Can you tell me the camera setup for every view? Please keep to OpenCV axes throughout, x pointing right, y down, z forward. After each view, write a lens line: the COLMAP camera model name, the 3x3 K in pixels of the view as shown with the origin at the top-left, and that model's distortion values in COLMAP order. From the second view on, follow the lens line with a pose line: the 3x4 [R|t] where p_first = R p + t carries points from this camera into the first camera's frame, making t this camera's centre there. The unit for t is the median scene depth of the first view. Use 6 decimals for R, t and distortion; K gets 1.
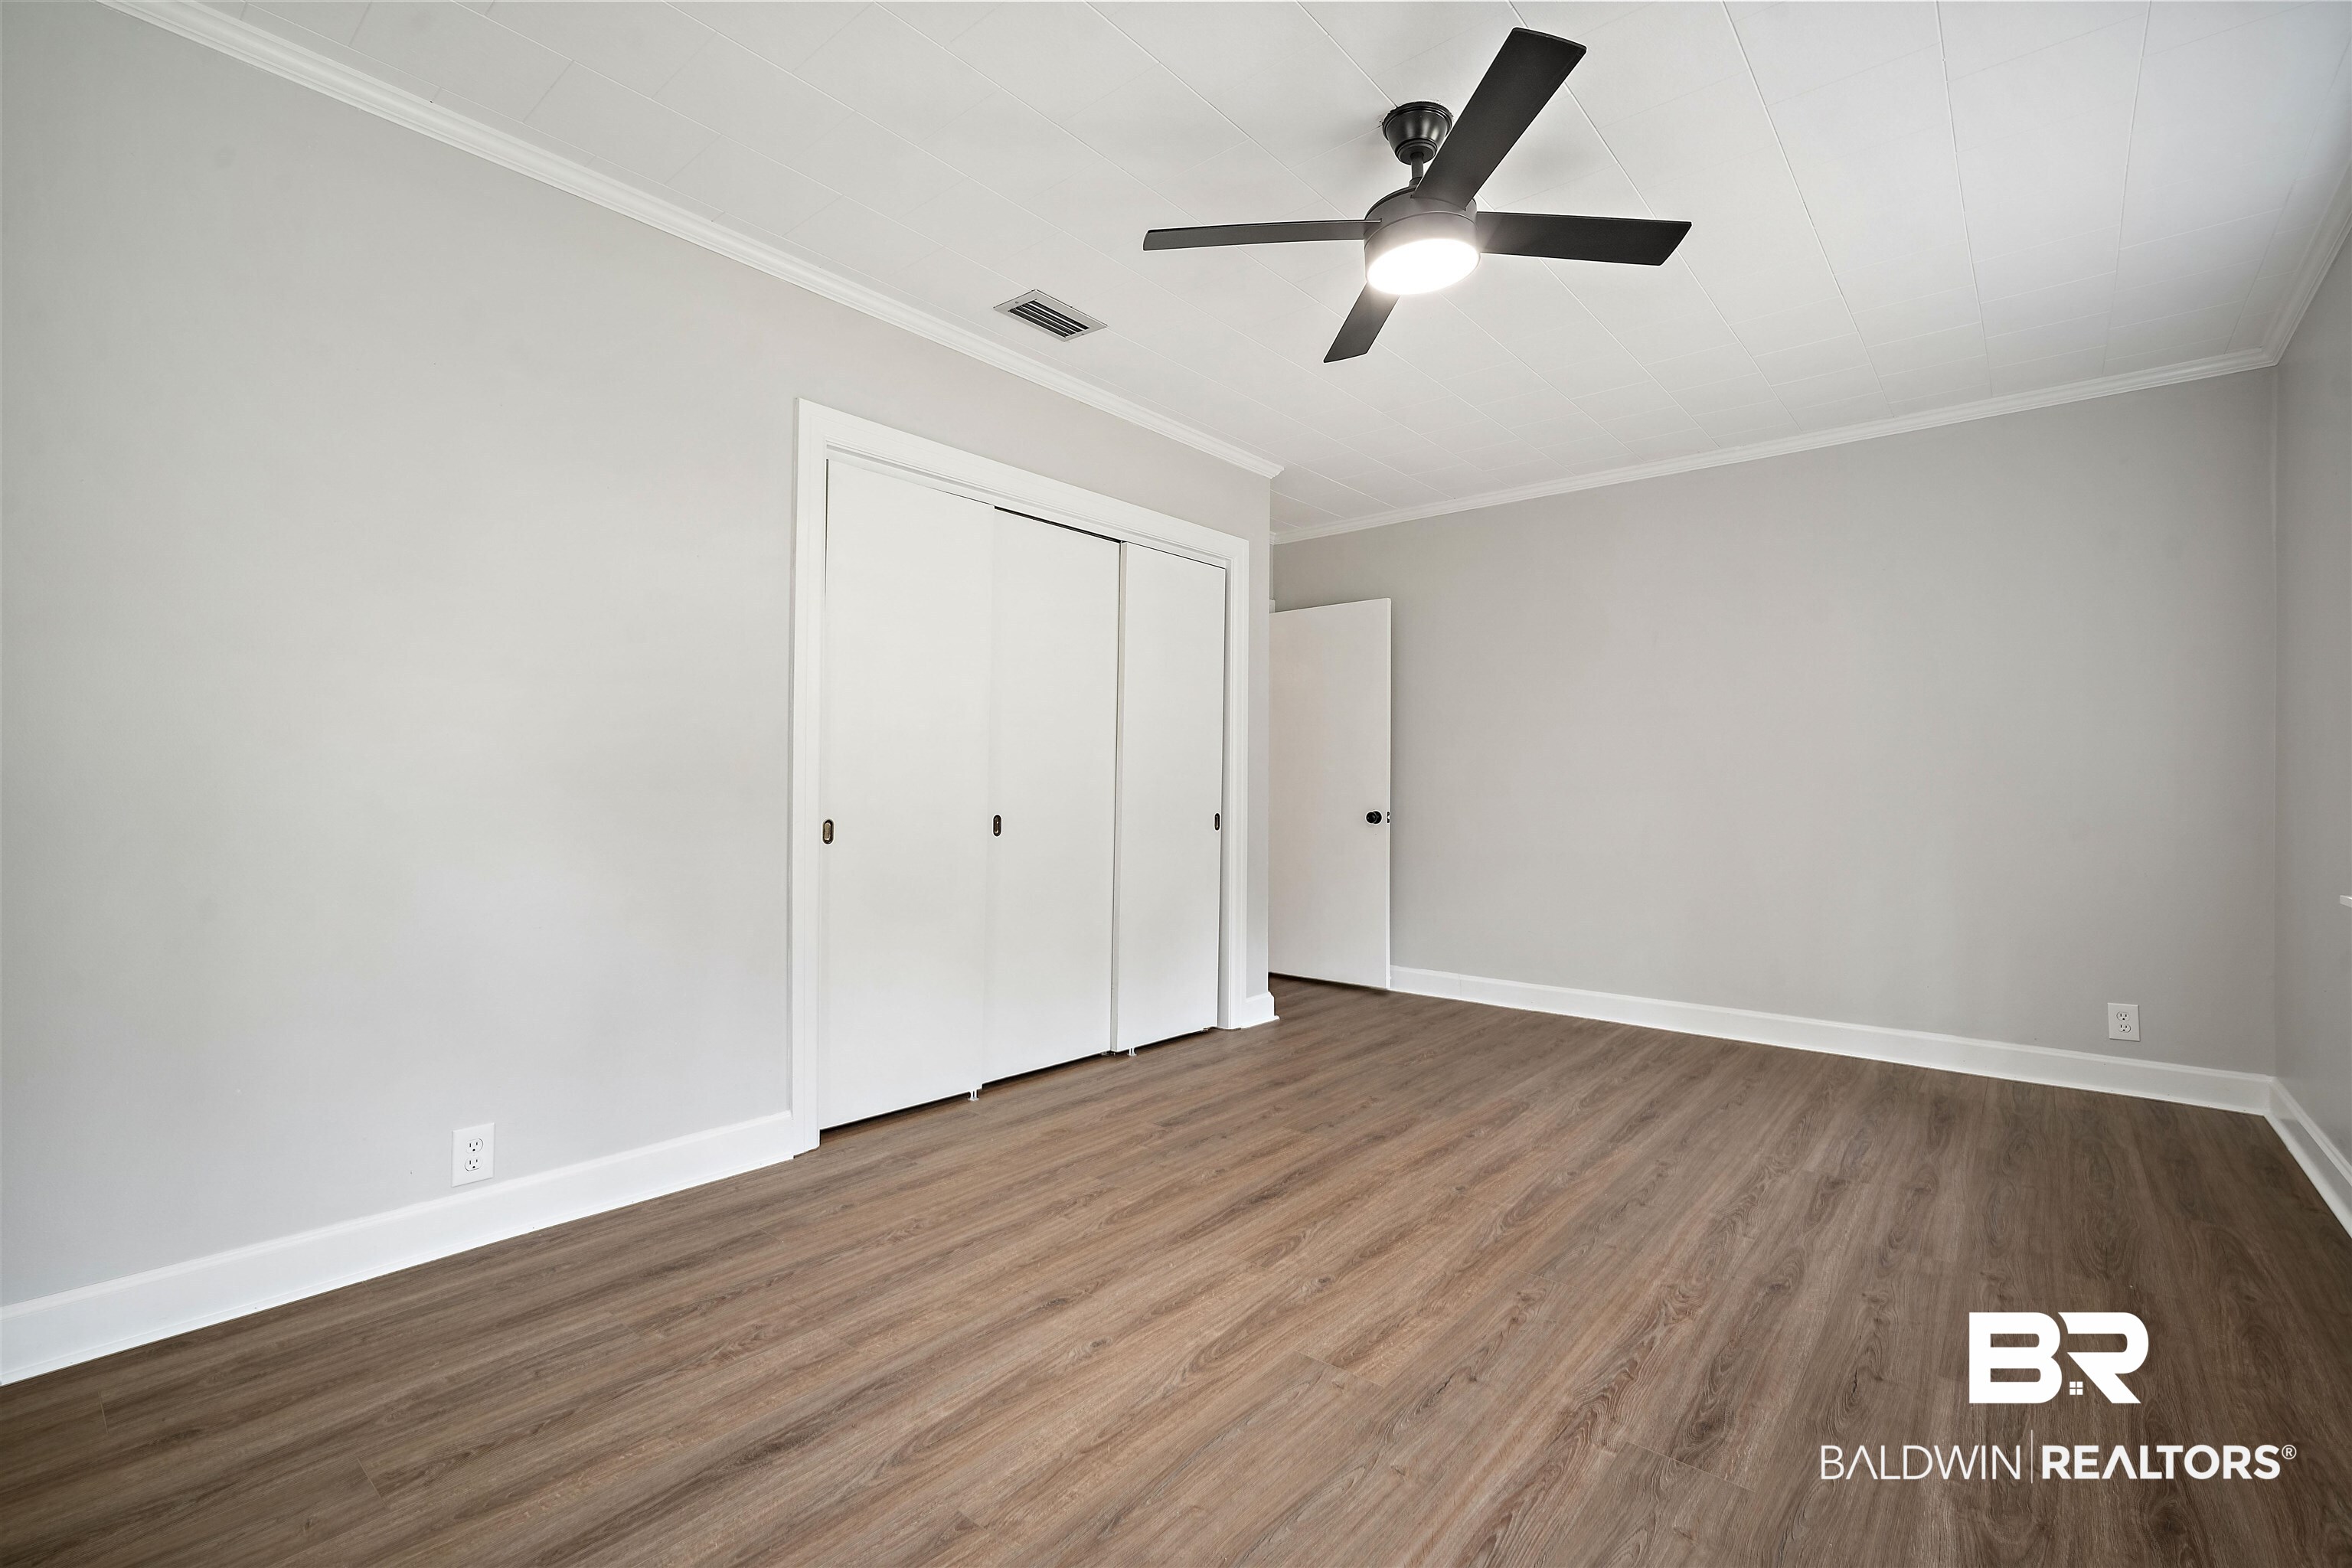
lens RADIAL K [[1039.8, 0, 1180.2], [0, 1039.8, 787.3], [0, 0, 1]] dist [-0.012112, 0.001211]
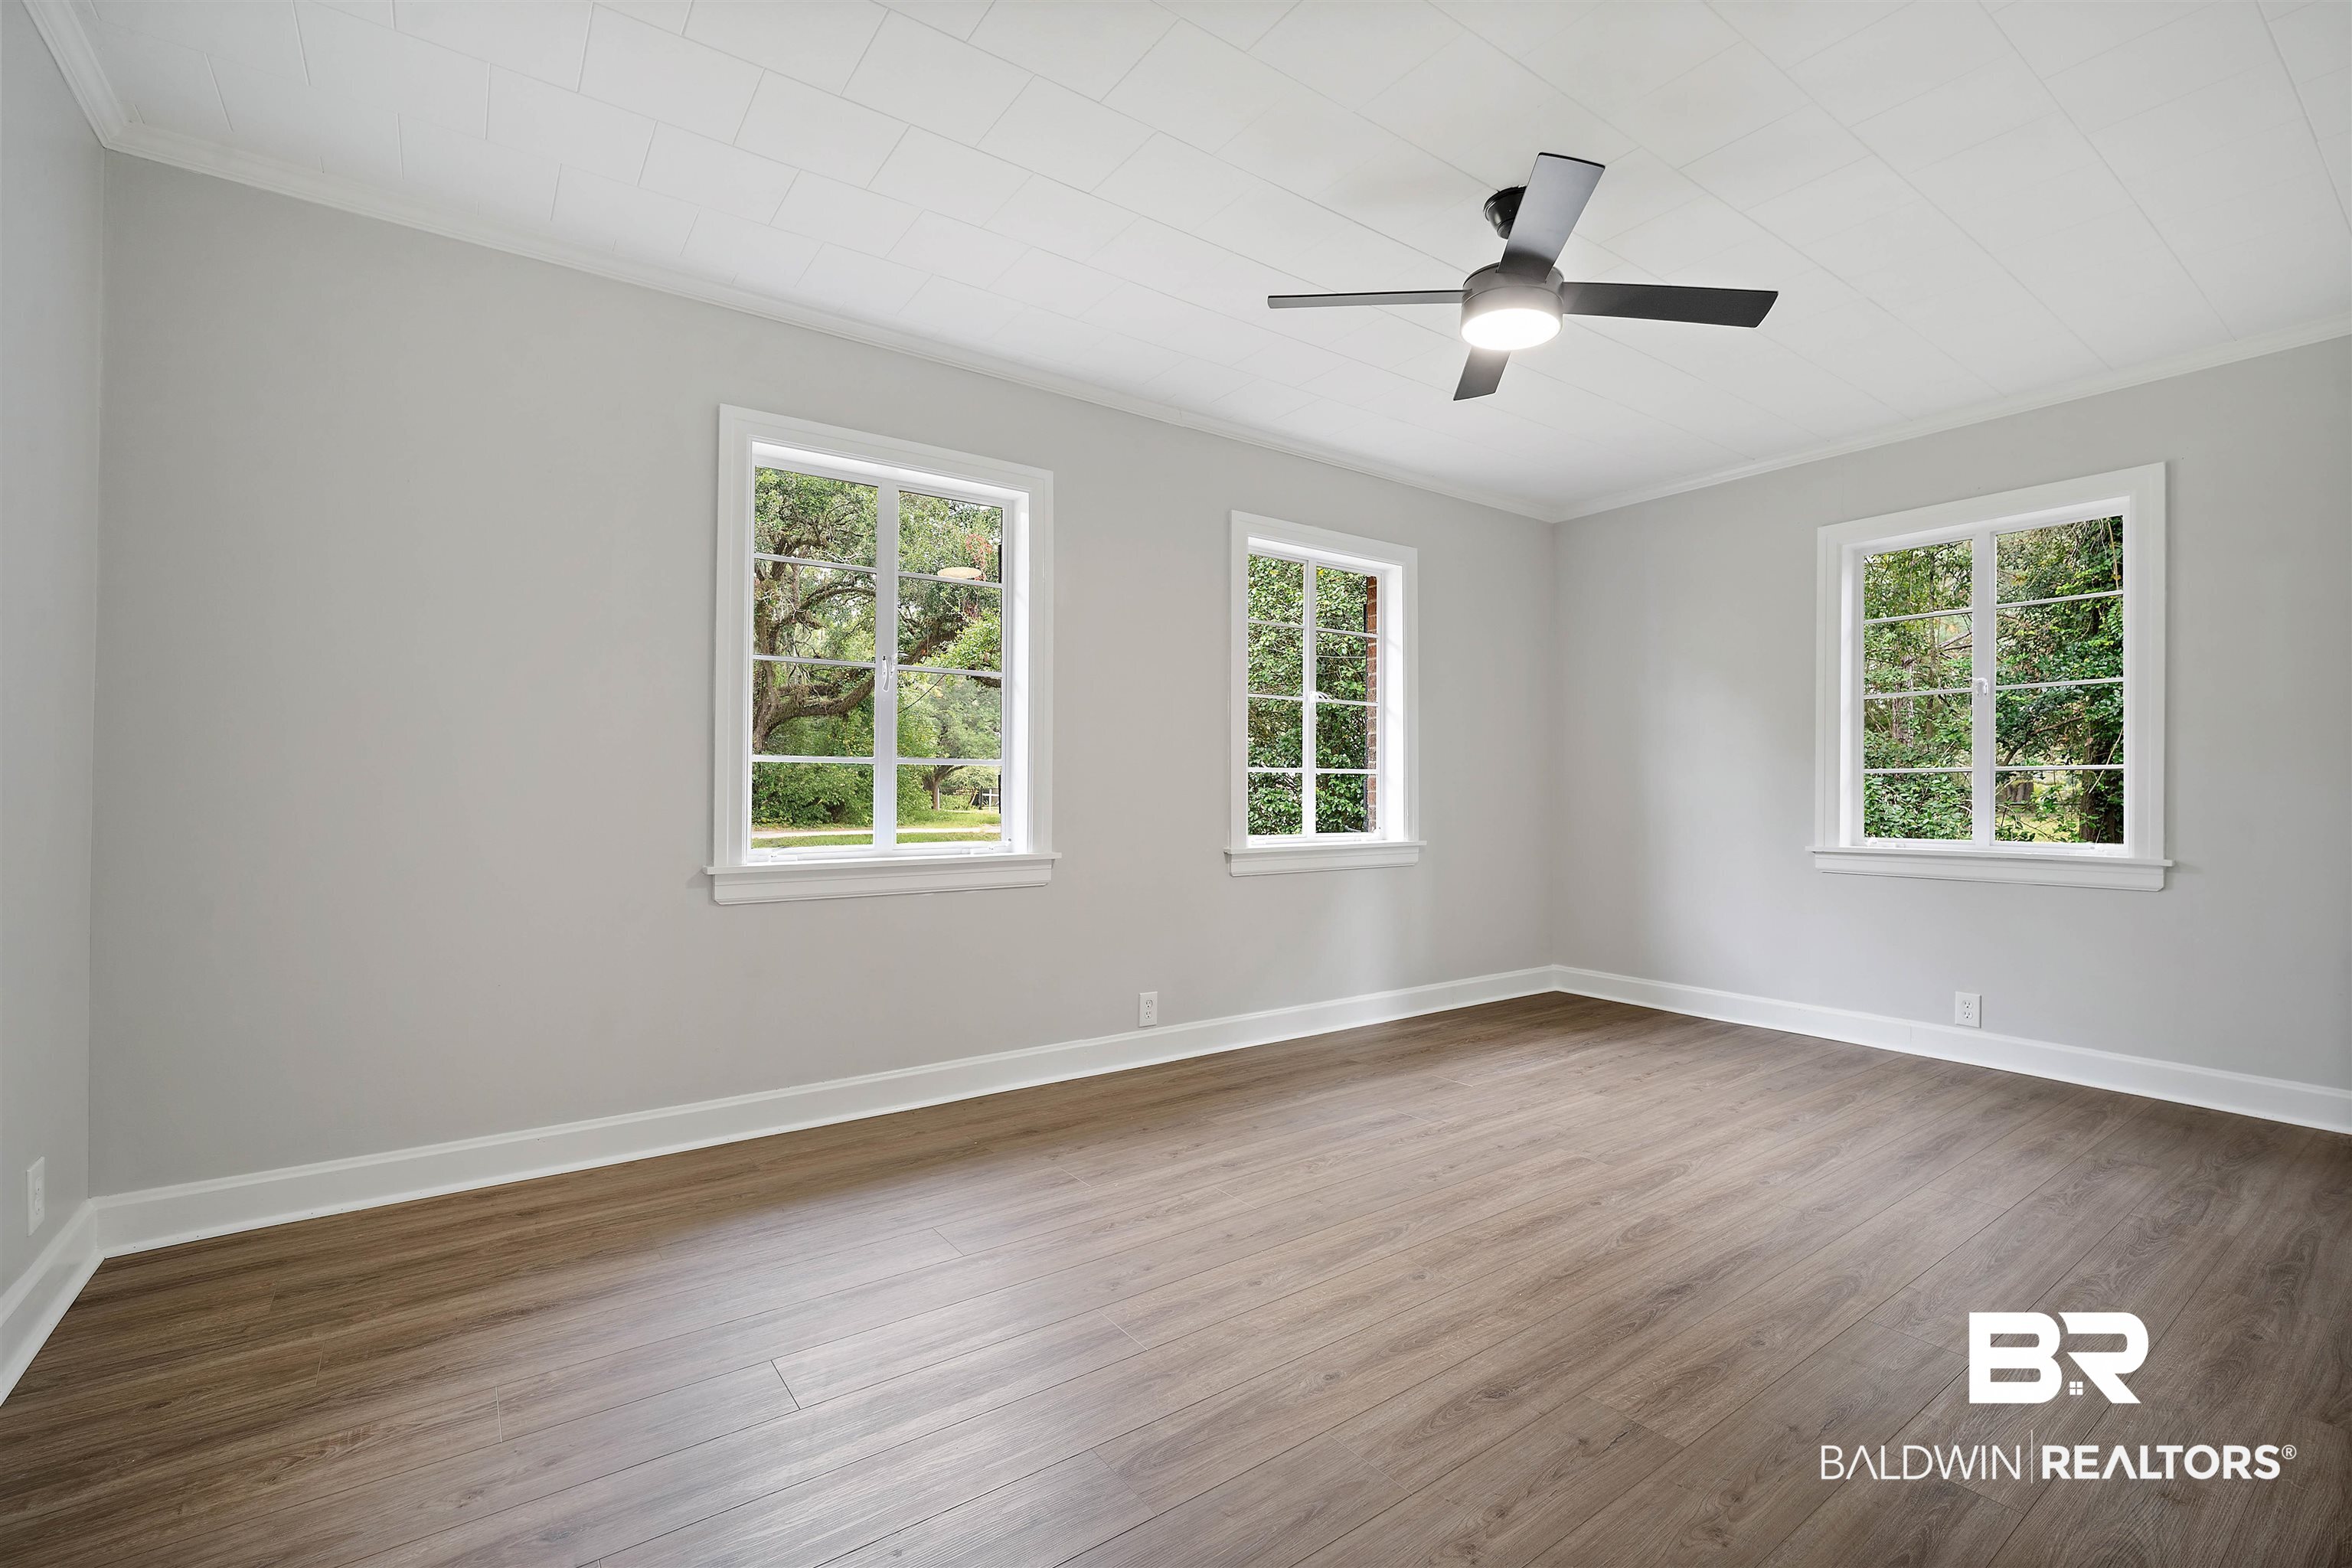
lens RADIAL K [[1039.8, 0, 1173.2], [0, 1039.8, 787.2], [0, 0, 1]] dist [-0.012112, 0.001211]
pose [[-0.969650, -0.009077, 0.244330, 0.305335], [-0.011011, 0.999918, -0.006552, 0.010198], [-0.244250, -0.009044, -0.969670, 2.144863]]
